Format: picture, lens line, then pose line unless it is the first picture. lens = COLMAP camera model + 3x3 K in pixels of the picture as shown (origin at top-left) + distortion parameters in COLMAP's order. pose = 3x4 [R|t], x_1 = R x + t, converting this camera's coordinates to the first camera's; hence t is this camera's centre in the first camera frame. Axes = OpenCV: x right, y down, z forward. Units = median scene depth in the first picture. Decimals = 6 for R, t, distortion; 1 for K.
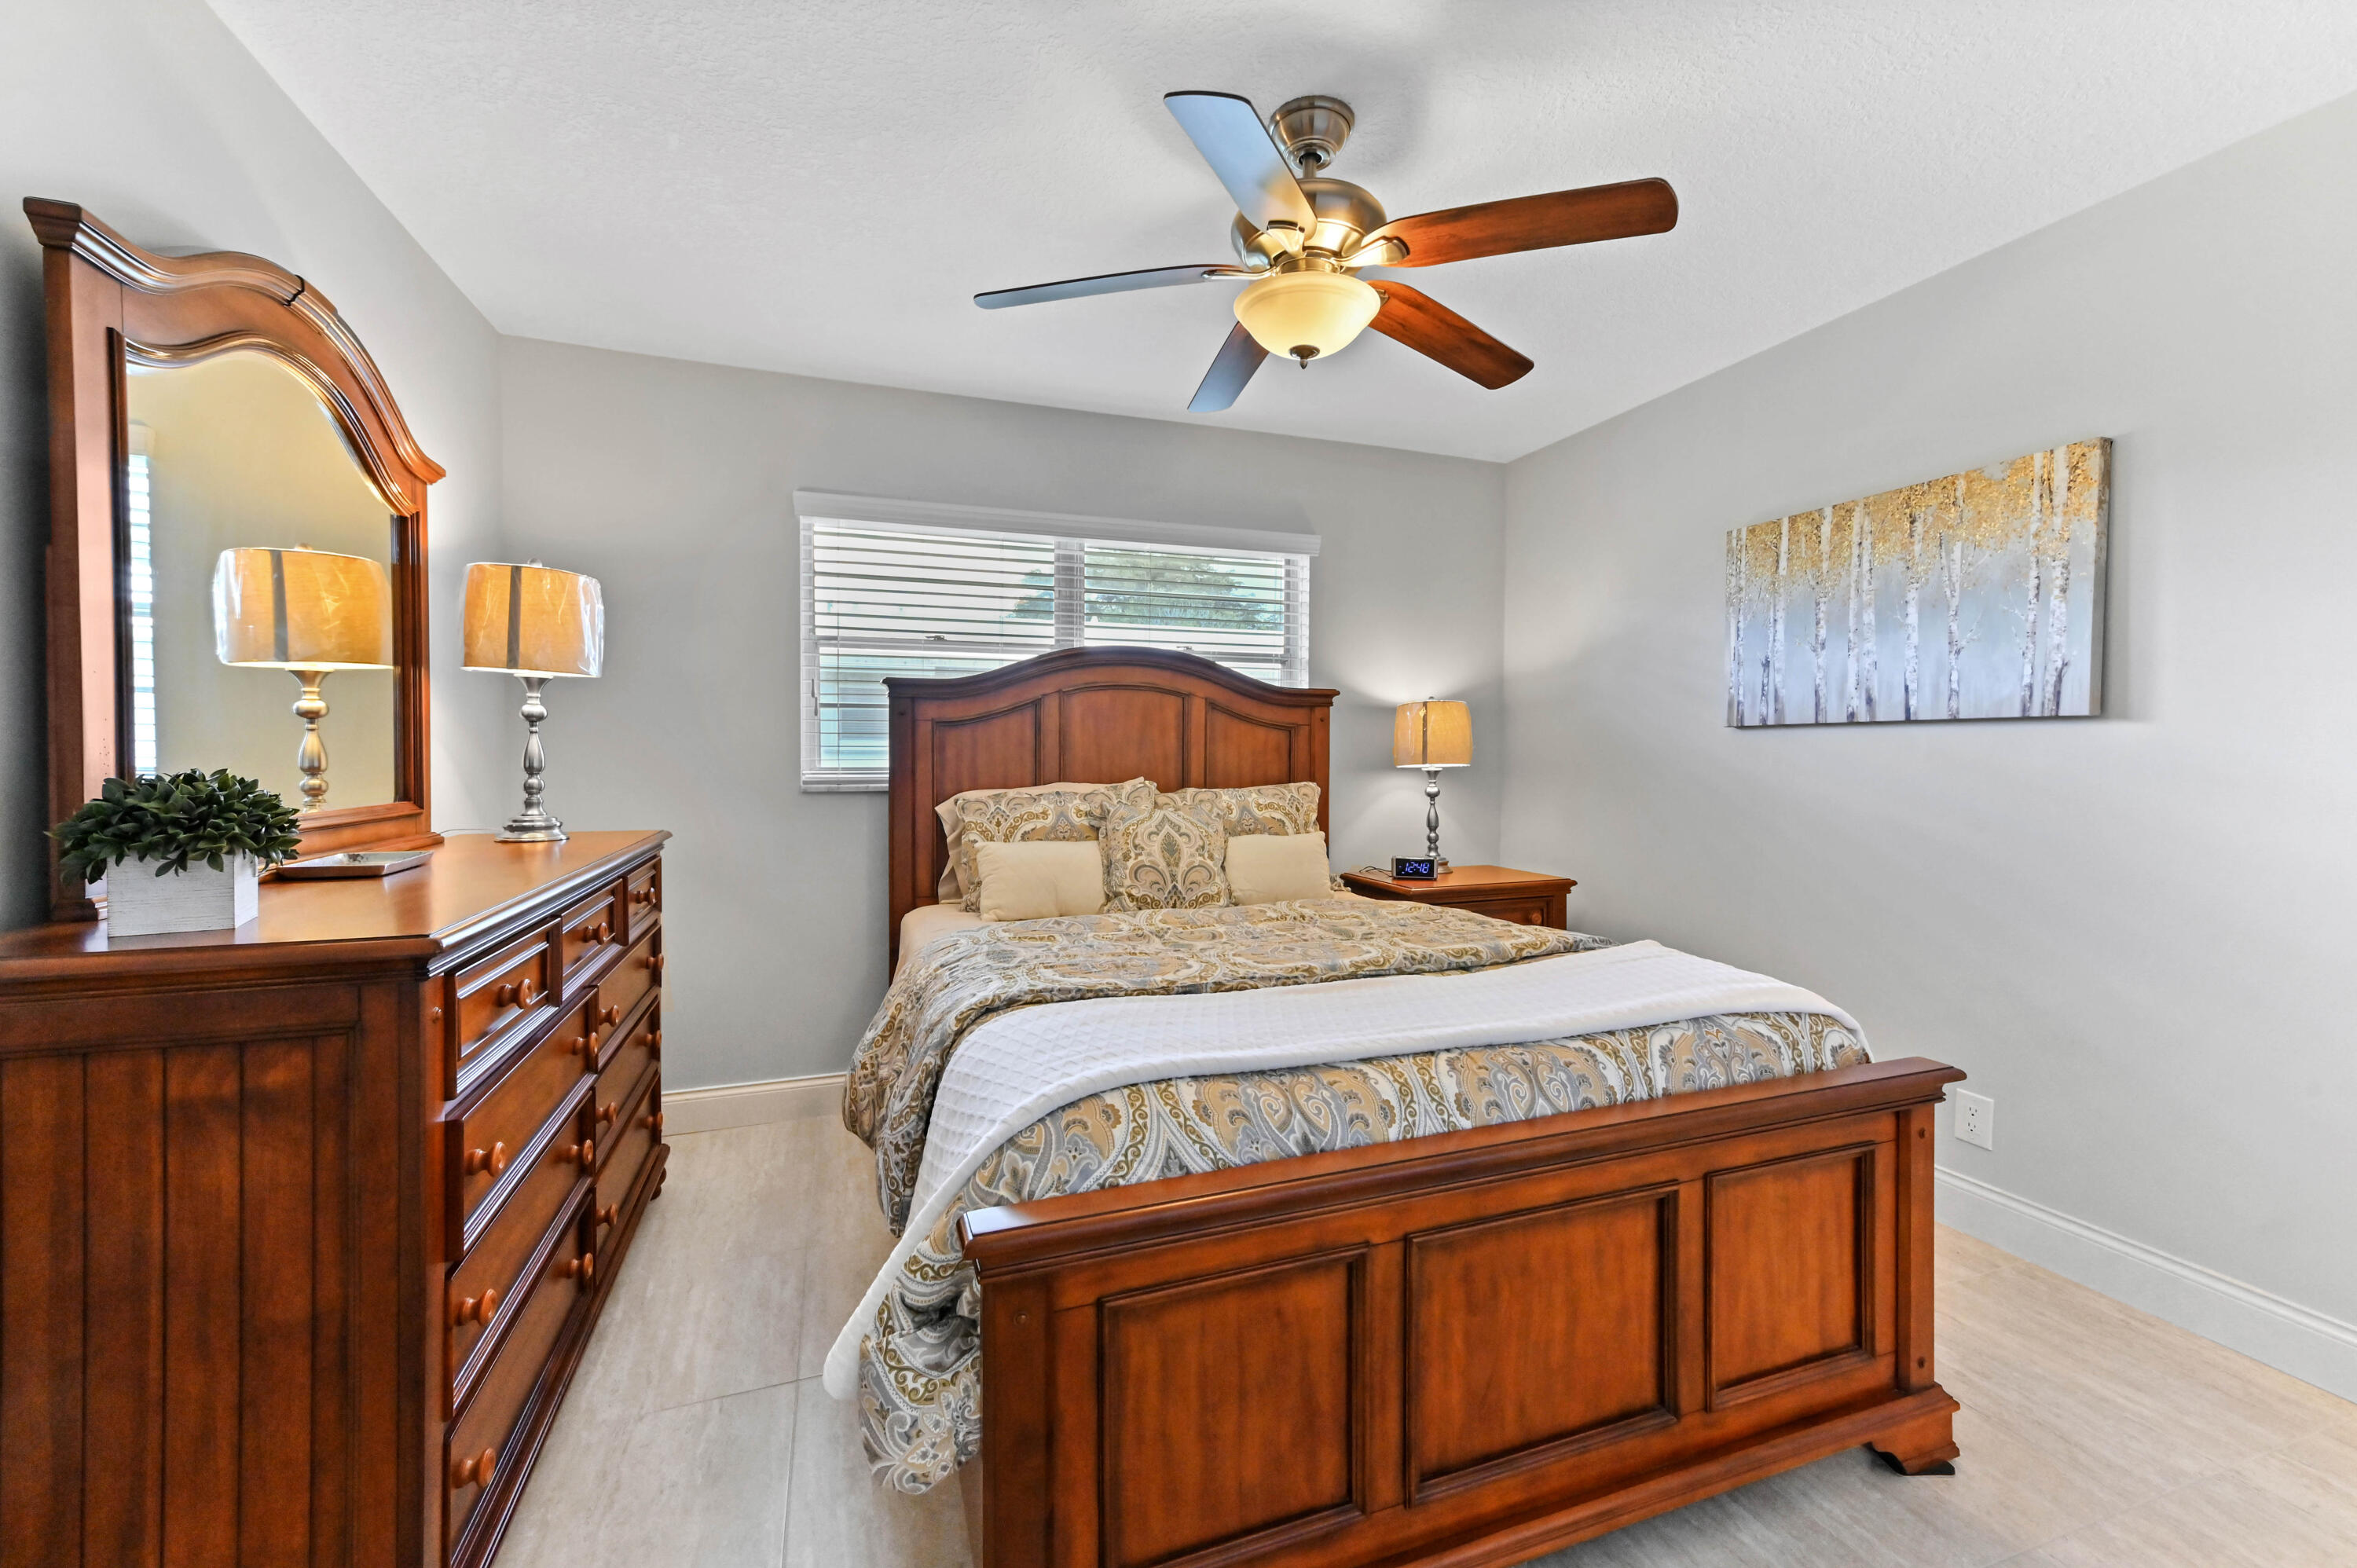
lens RADIAL K [[931.7, 0, 1189.3], [0, 931.7, 782.1], [0, 0, 1]] dist [0.014802, -0.000056]
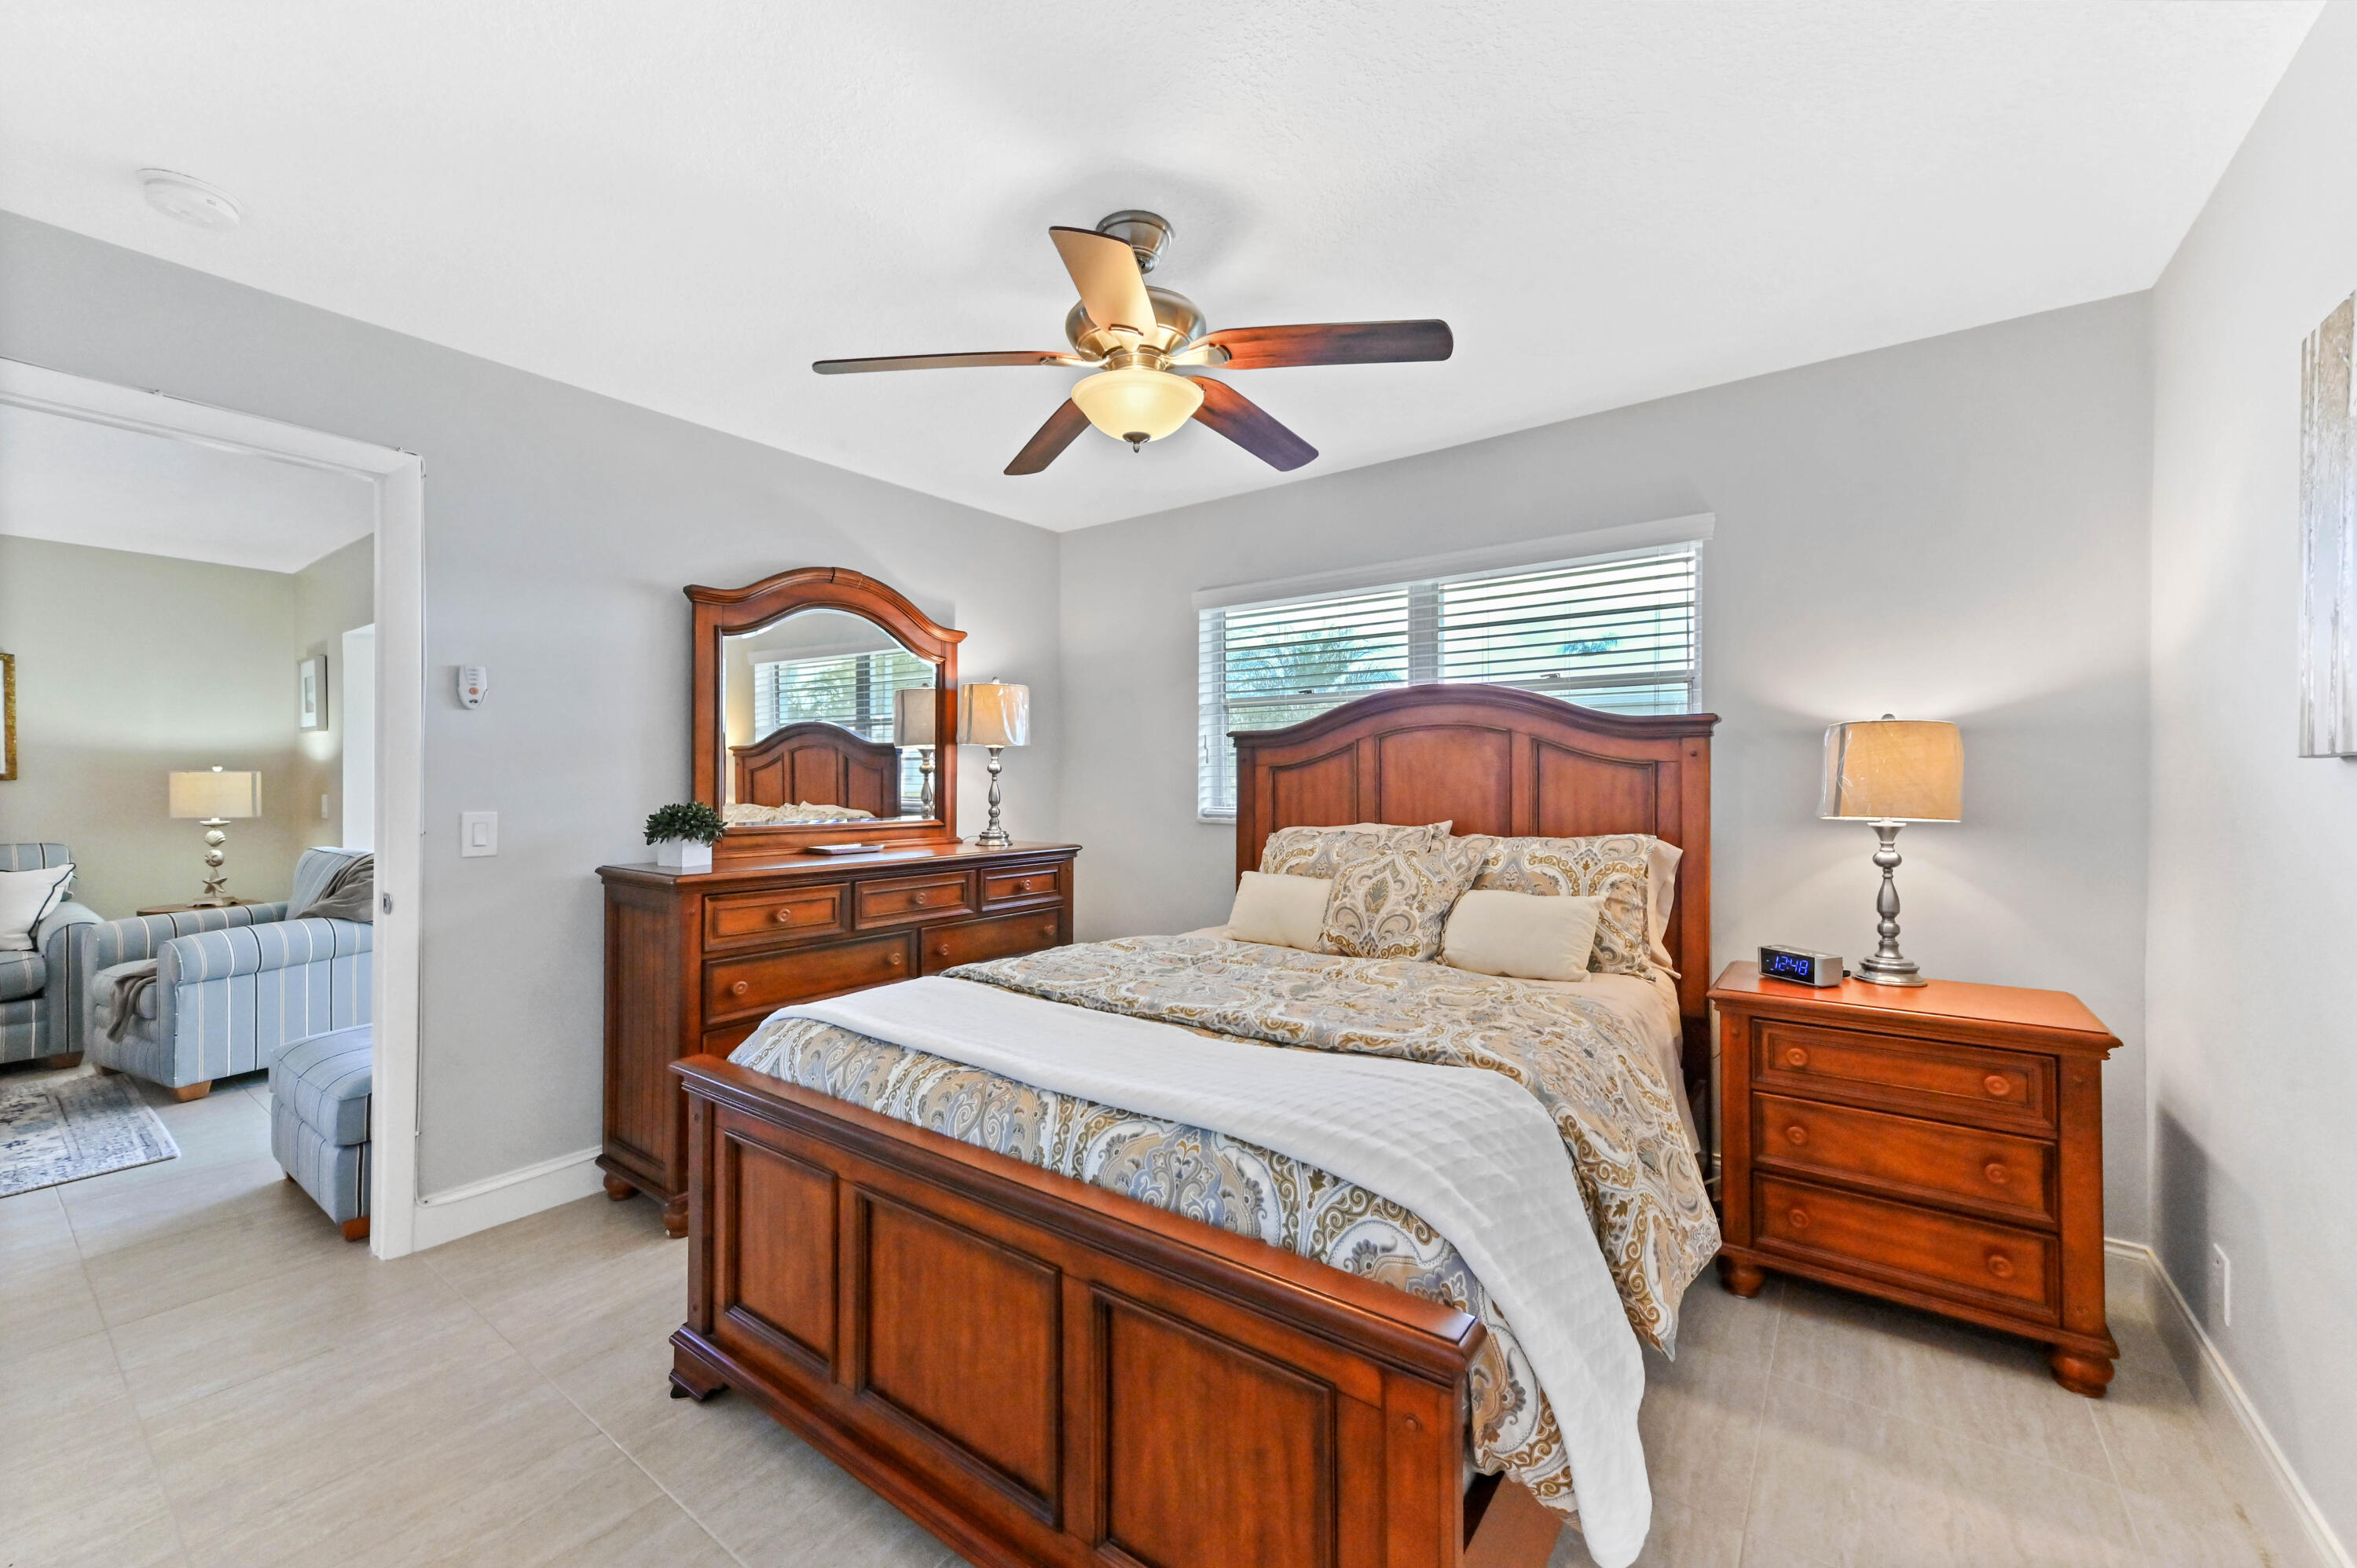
lens RADIAL K [[923.1, 0, 1183.0], [0, 923.1, 792.2], [0, 0, 1]] dist [0.013094, 0.000037]
pose [[0.556113, 0.010035, -0.831046, 0.676393], [-0.027432, 0.999604, -0.006287, -0.024185], [0.830654, 0.026294, 0.556168, 0.287551]]
